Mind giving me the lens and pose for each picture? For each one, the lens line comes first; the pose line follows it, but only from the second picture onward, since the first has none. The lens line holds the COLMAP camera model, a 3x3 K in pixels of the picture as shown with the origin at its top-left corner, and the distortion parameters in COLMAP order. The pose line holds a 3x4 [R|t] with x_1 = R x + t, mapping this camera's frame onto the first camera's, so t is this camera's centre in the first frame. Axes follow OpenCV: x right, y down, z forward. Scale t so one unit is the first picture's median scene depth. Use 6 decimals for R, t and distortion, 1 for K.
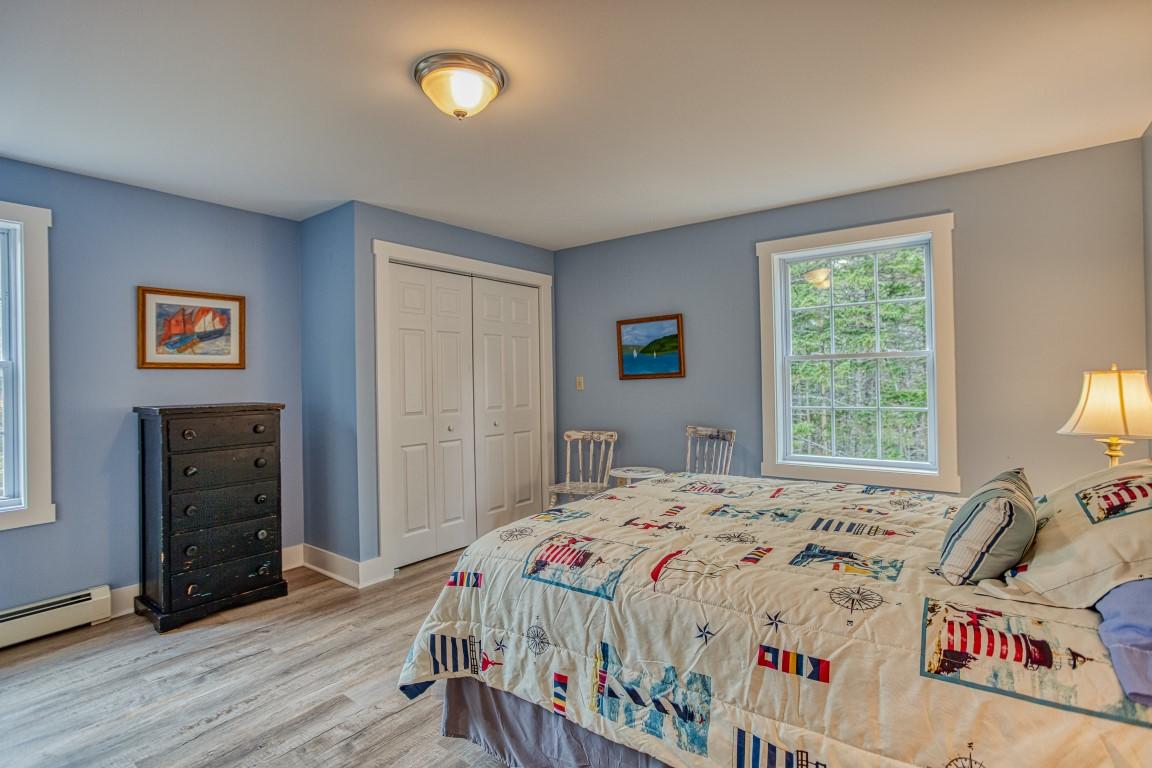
lens RADIAL K [[564.7, 0, 576.3], [0, 564.7, 382.0], [0, 0, 1]] dist [-0.019615, 0.008989]
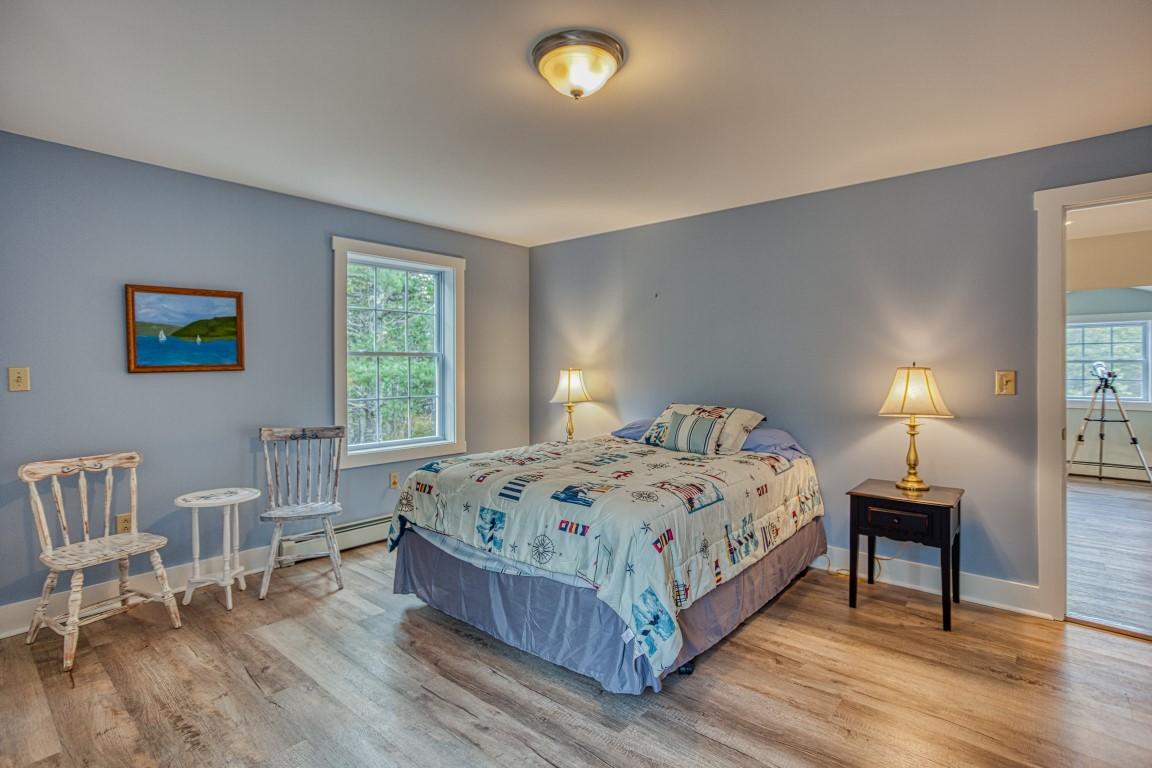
lens RADIAL K [[564.7, 0, 573.5], [0, 564.7, 379.3], [0, 0, 1]] dist [-0.019615, 0.008989]
pose [[0.082452, -0.001545, 0.996594, -0.577128], [0.011585, 0.999933, 0.000592, 0.009452], [-0.996528, 0.011497, 0.082464, 0.455459]]
